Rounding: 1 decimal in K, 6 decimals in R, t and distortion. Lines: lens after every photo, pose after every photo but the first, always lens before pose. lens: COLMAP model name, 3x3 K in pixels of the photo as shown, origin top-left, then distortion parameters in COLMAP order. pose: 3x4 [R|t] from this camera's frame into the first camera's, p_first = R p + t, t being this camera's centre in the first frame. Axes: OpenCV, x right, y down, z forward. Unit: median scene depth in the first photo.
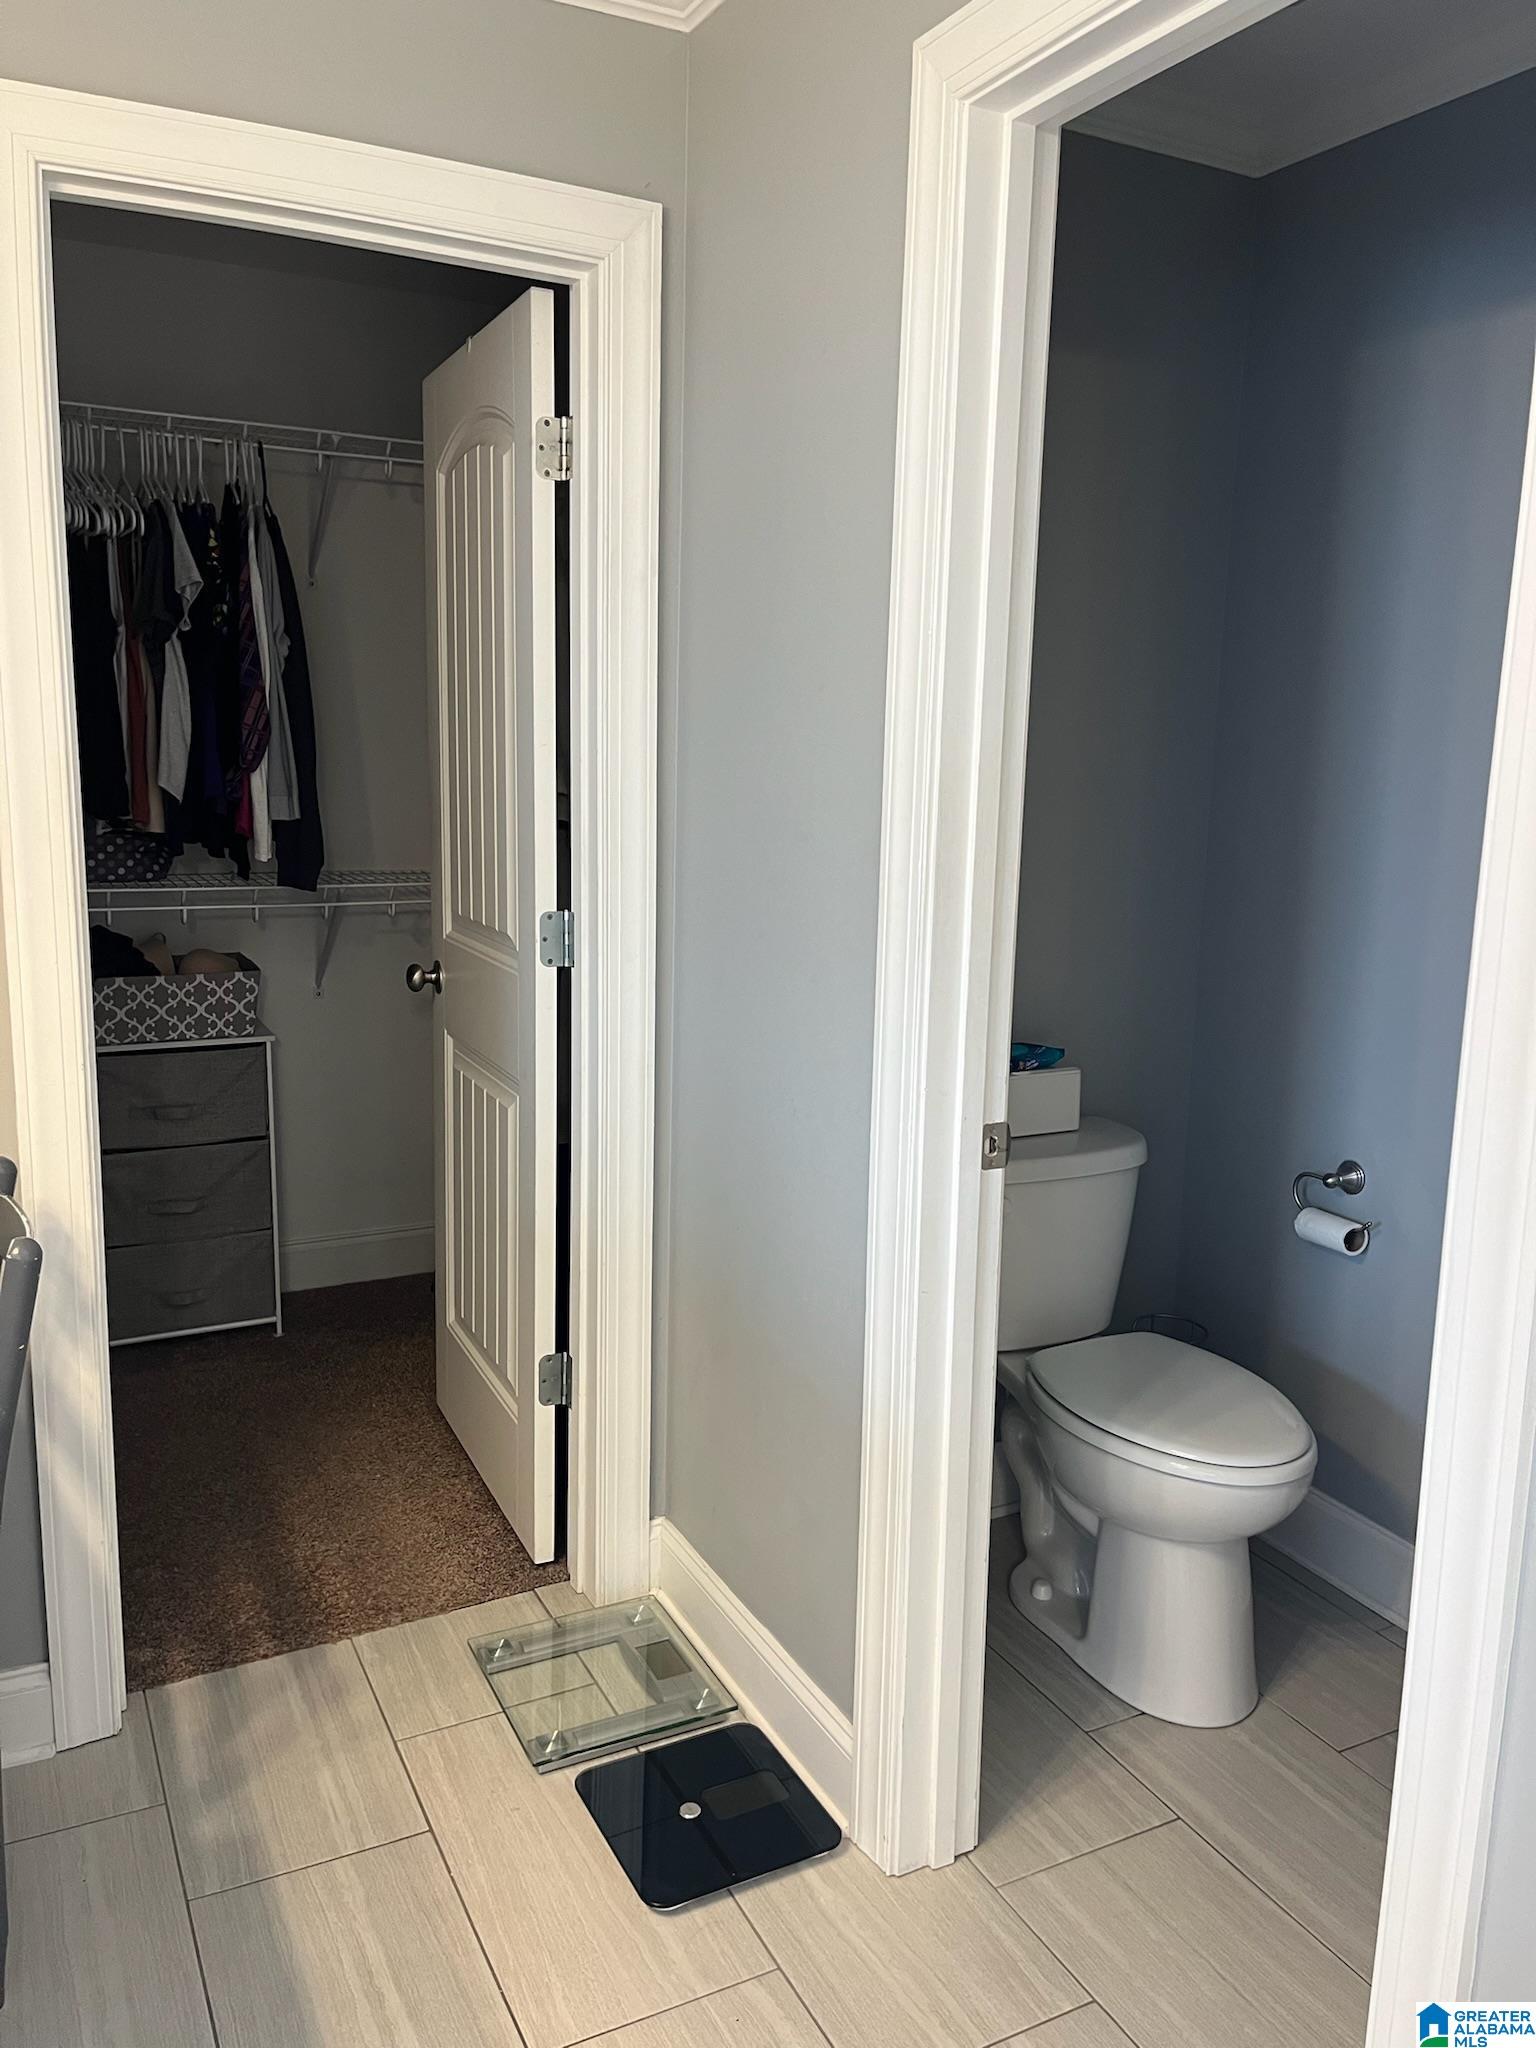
lens RADIAL K [[1548.3, 0, 777.3], [0, 1548.3, 1016.9], [0, 0, 1]] dist [0.066590, -0.078472]
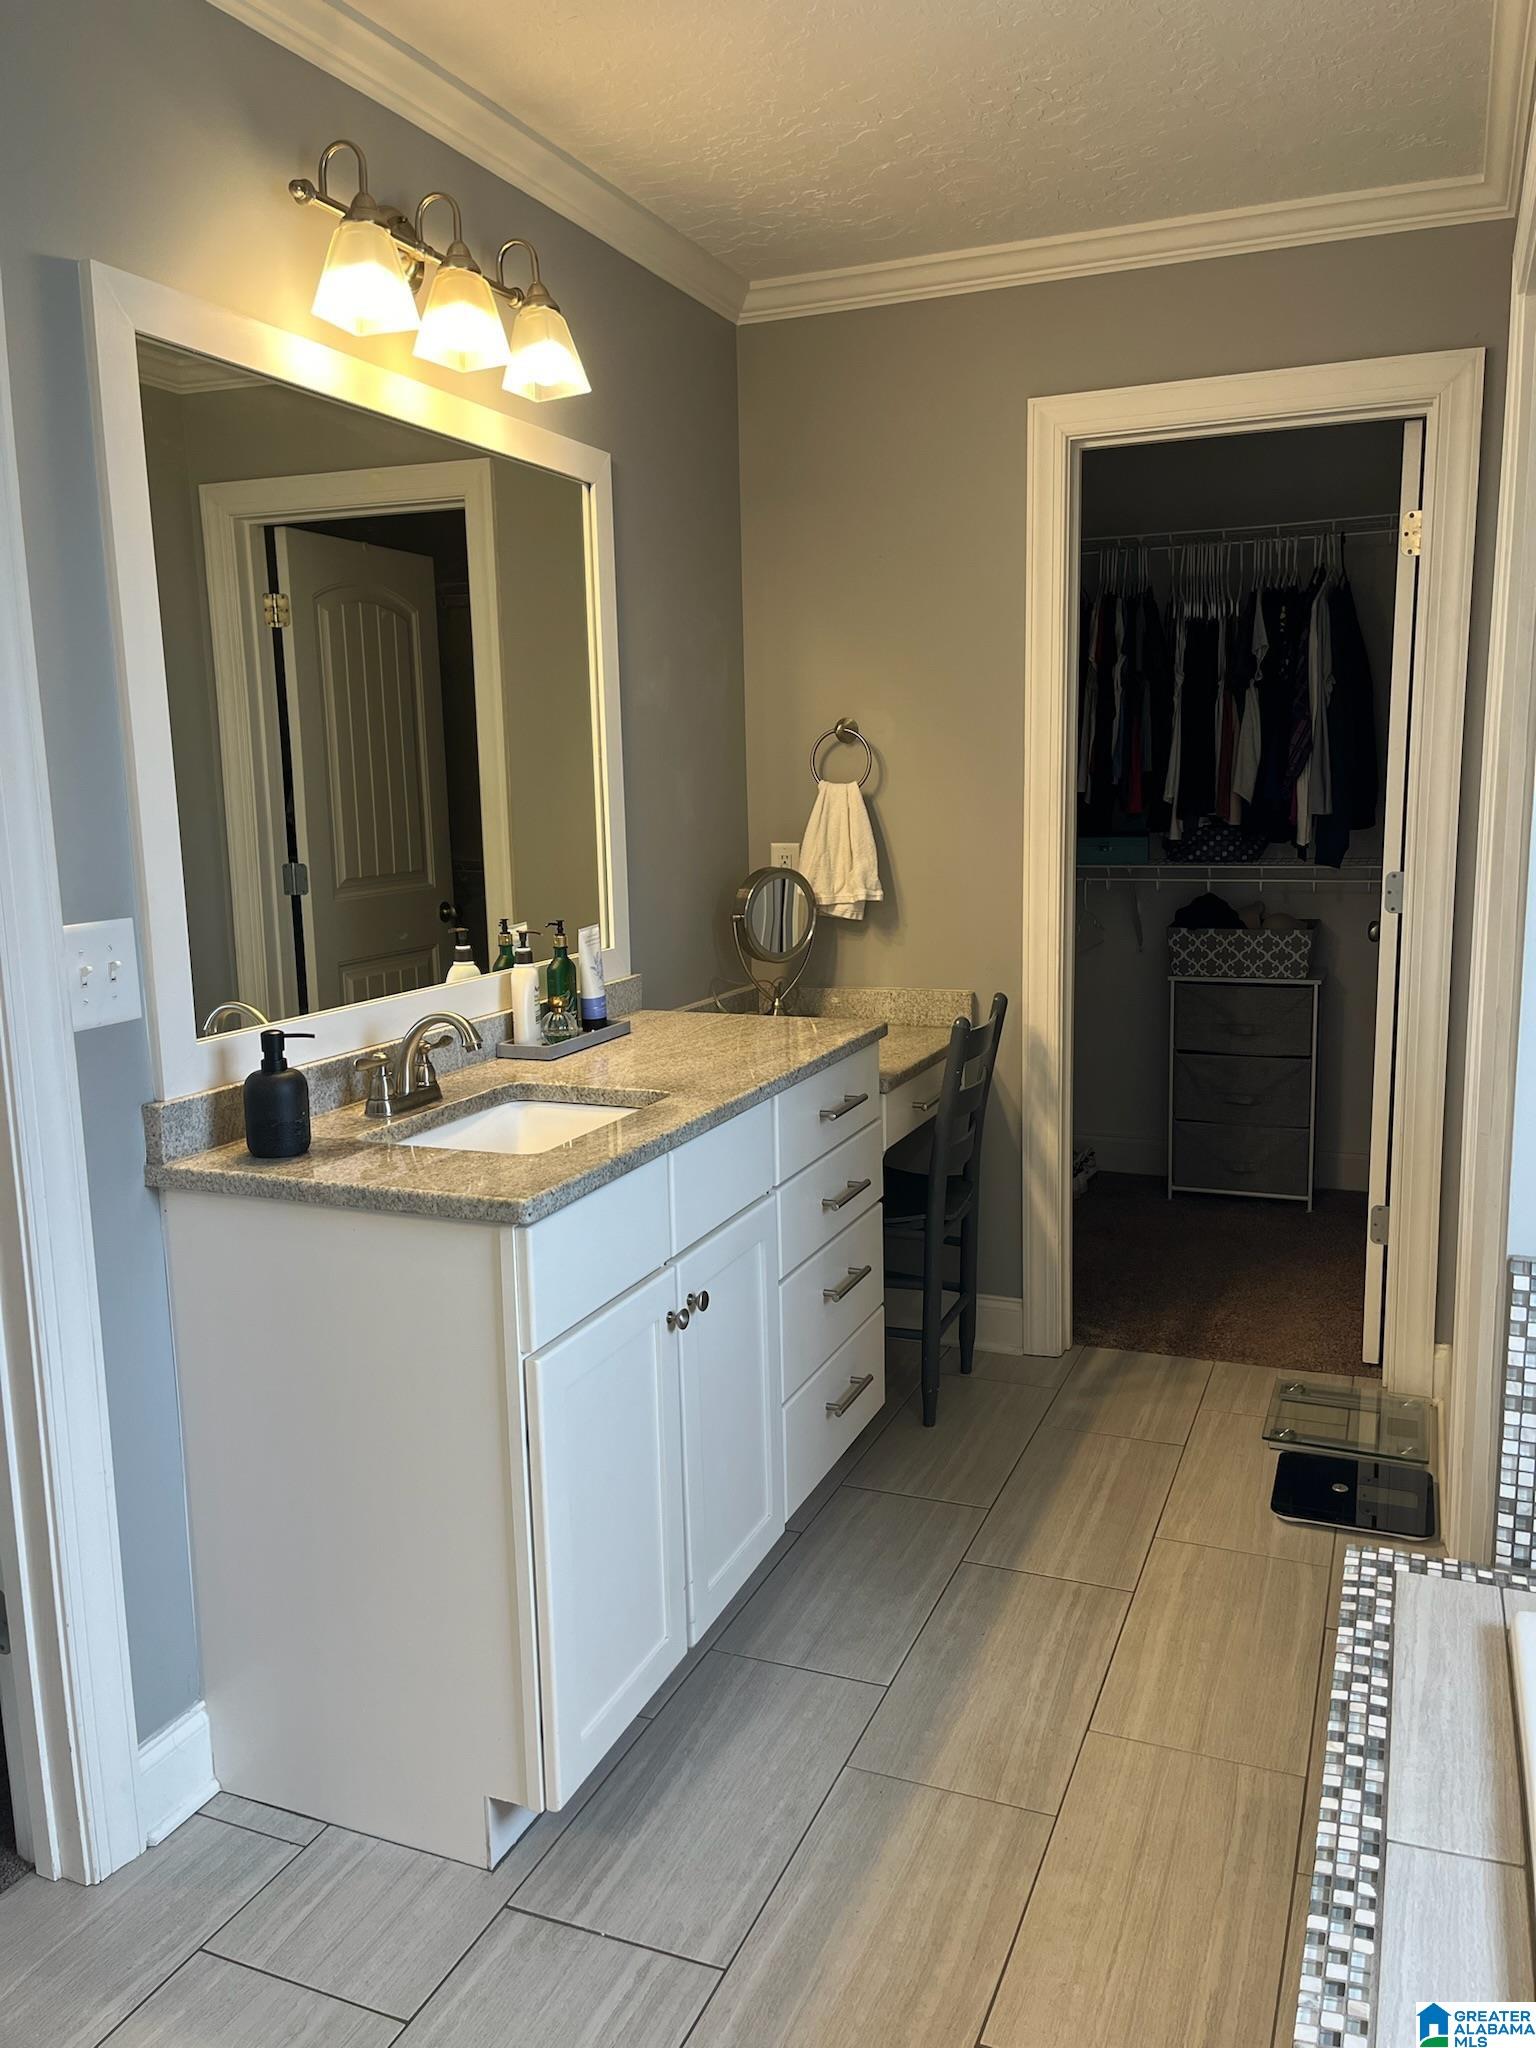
lens RADIAL K [[1548.3, 0, 777.3], [0, 1548.3, 1016.9], [0, 0, 1]] dist [0.066590, -0.078472]
pose [[0.648169, 0.084268, -0.756819, 0.426989], [-0.094634, 0.995068, 0.029748, 0.053232], [0.755593, 0.052339, 0.652947, -0.227724]]
